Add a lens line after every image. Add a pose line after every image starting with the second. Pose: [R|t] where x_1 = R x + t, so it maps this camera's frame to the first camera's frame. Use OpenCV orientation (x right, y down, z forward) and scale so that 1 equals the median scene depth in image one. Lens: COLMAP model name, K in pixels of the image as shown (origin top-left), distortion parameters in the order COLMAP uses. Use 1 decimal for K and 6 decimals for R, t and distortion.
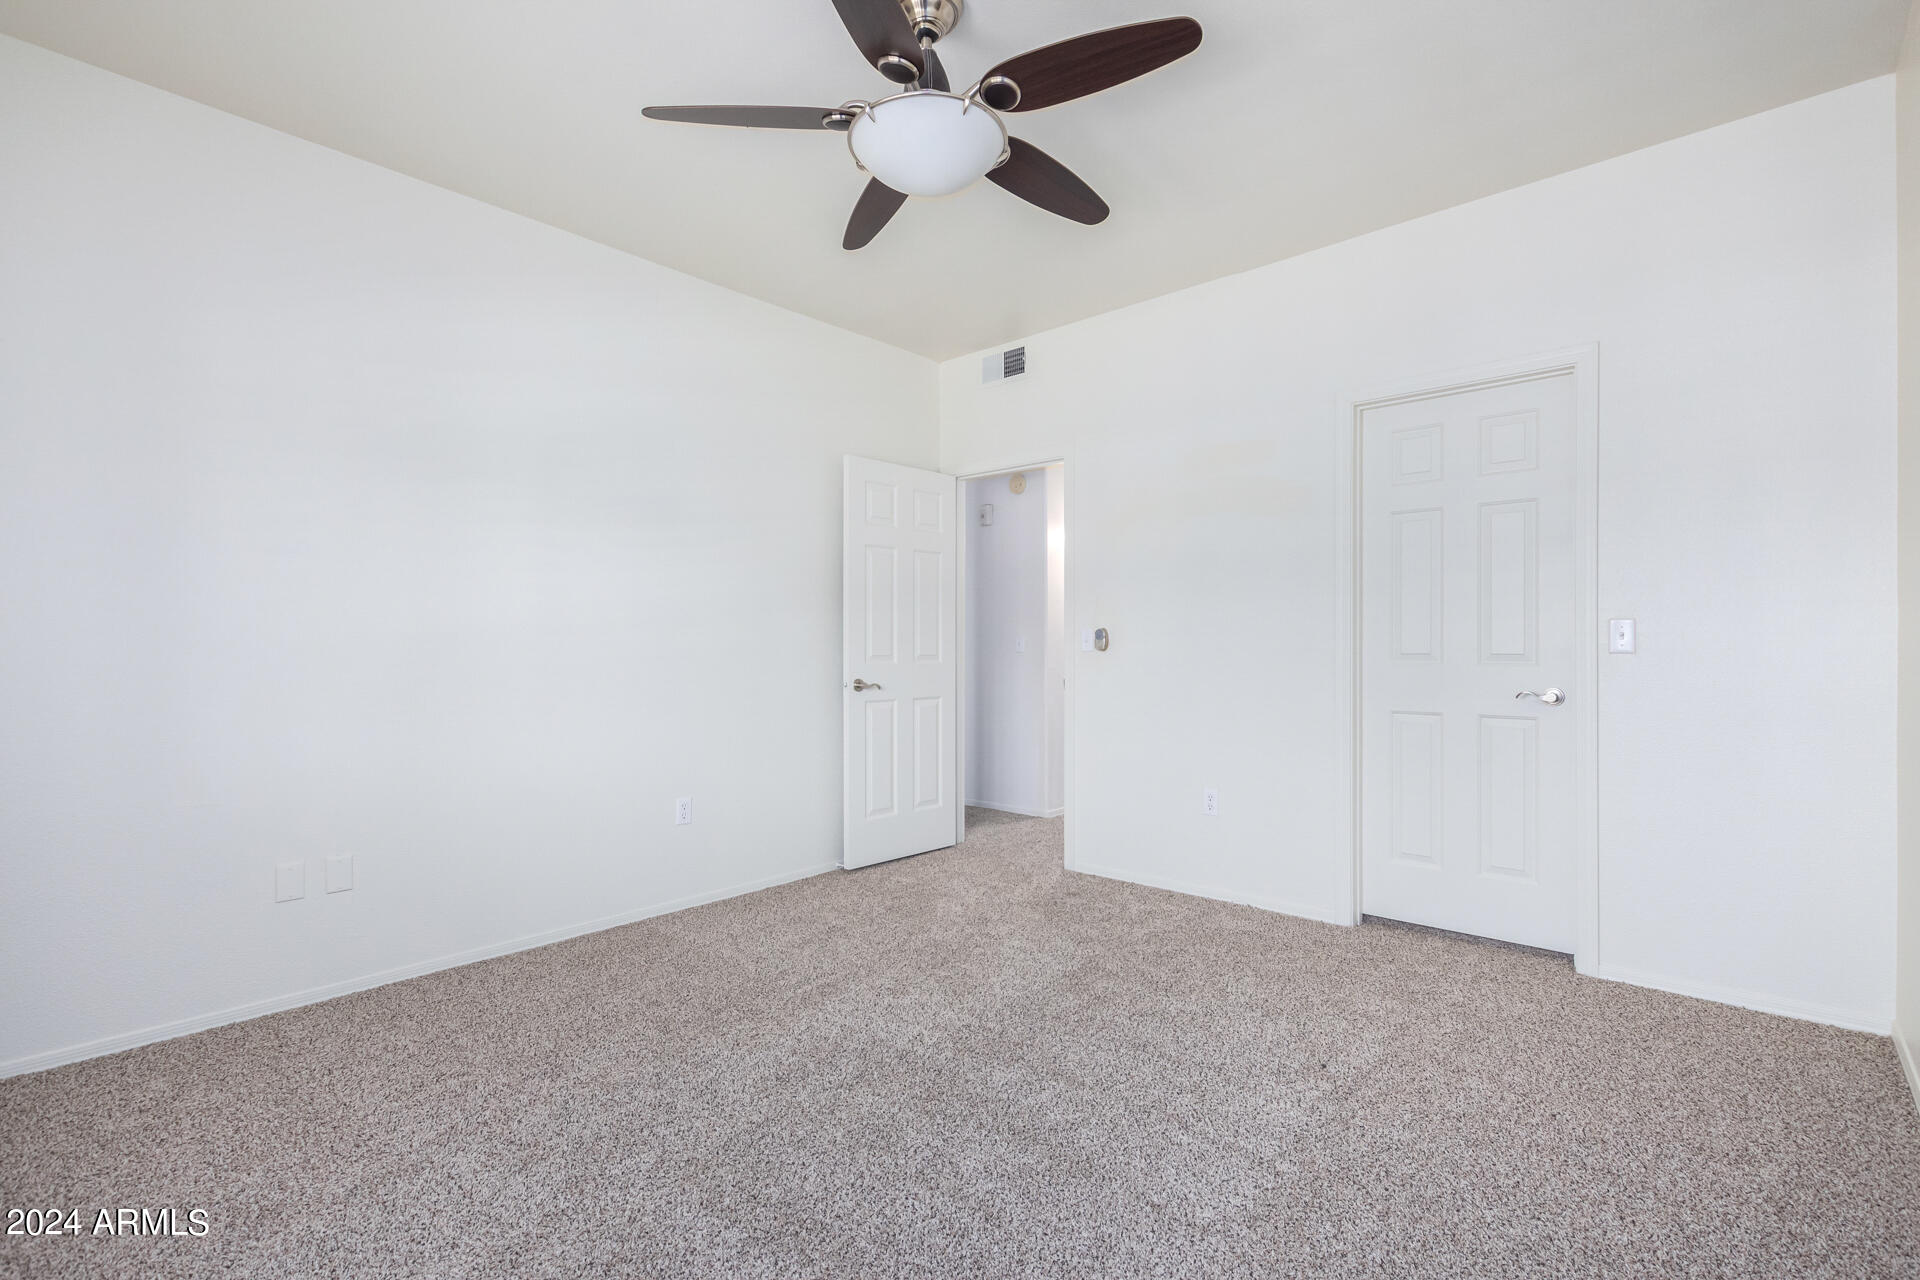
lens RADIAL K [[873.5, 0, 964.1], [0, 873.5, 648.3], [0, 0, 1]] dist [0.008097, -0.003055]
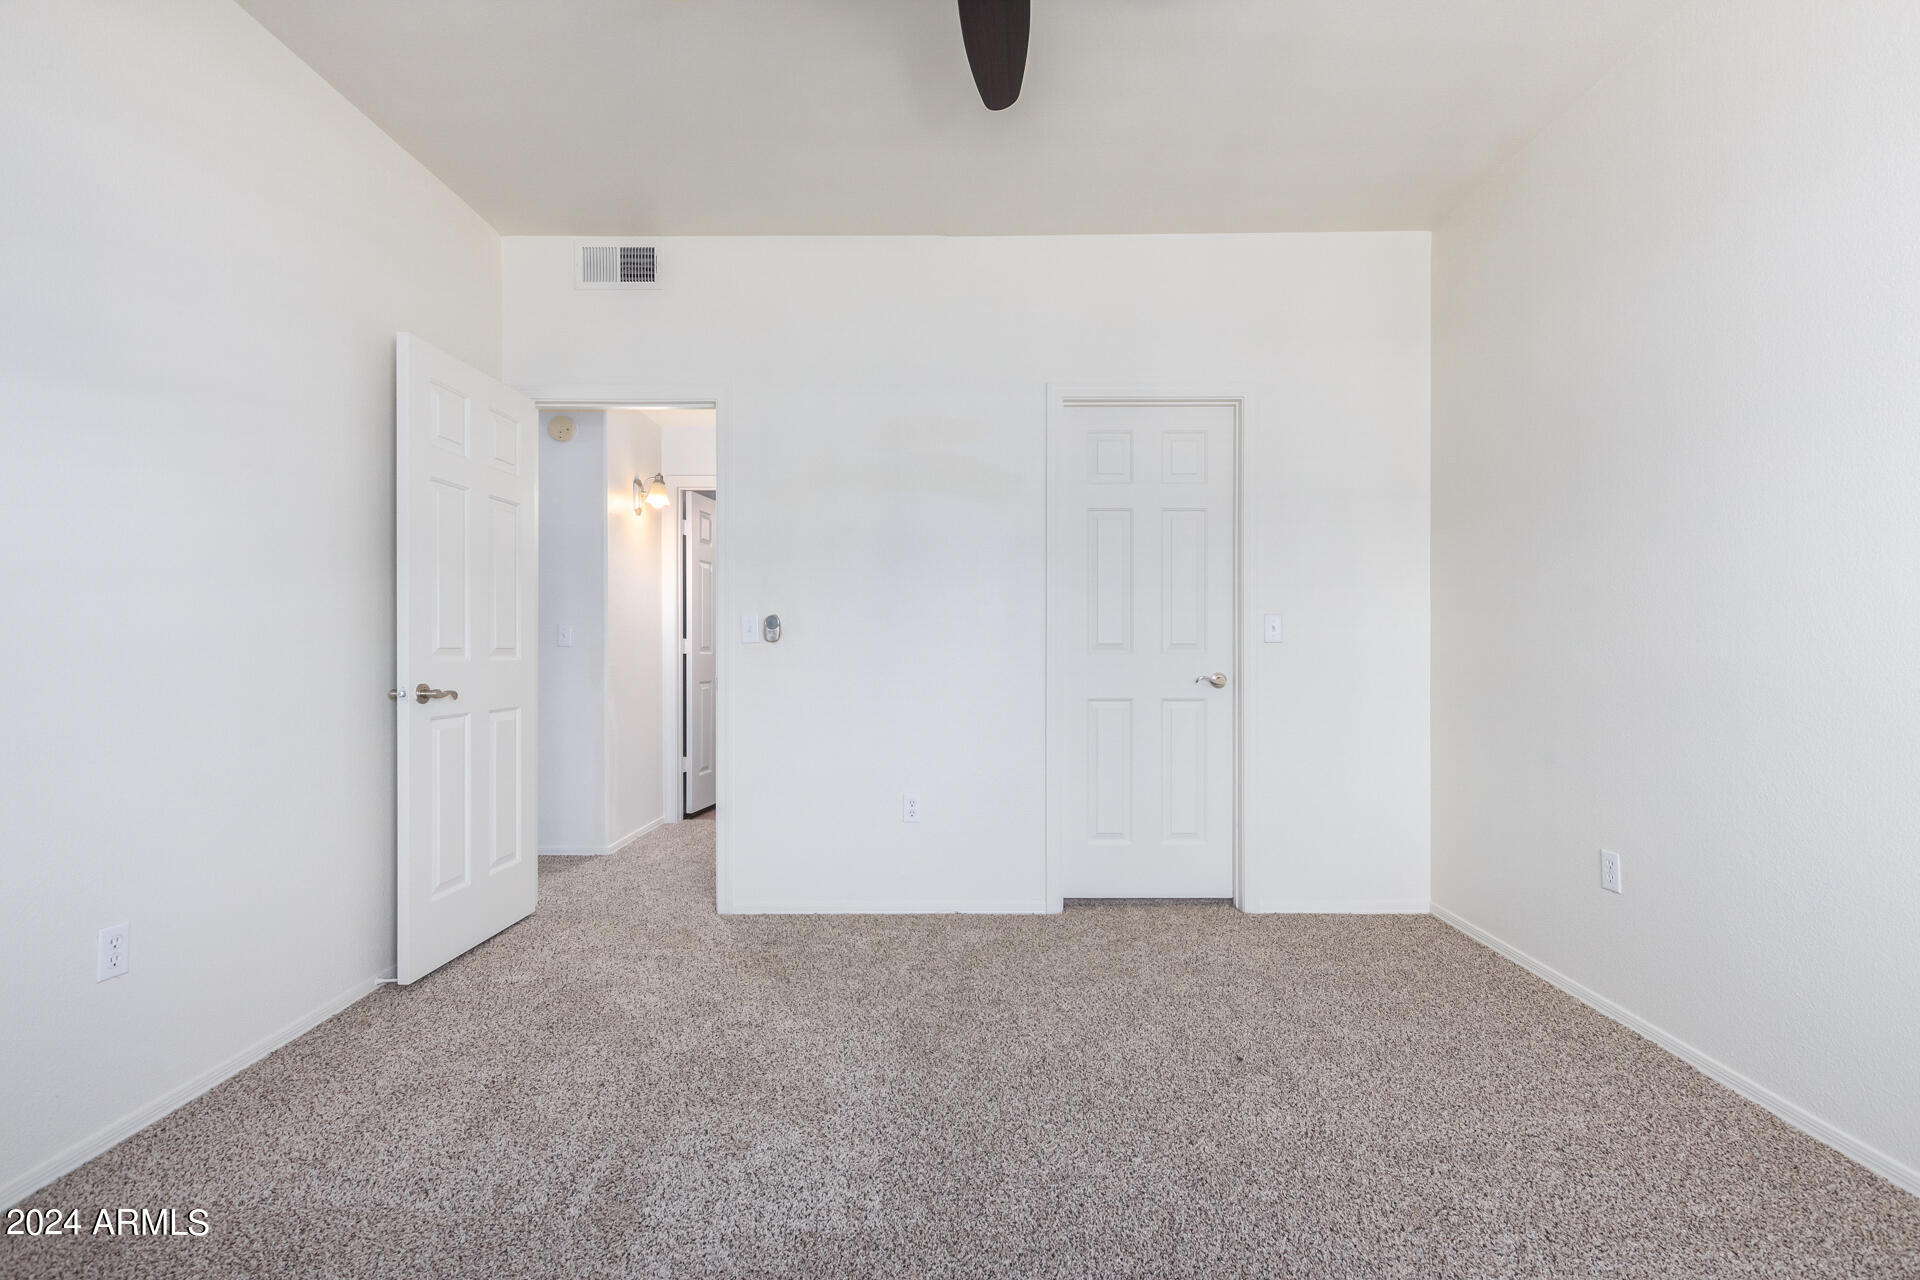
lens RADIAL K [[873.5, 0, 964.1], [0, 873.5, 648.3], [0, 0, 1]] dist [0.008097, -0.003055]
pose [[0.747938, -0.000144, 0.663769, -0.288206], [0.000460, 1.000000, -0.000303, 0.010448], [-0.663769, 0.000532, 0.747938, 0.289519]]
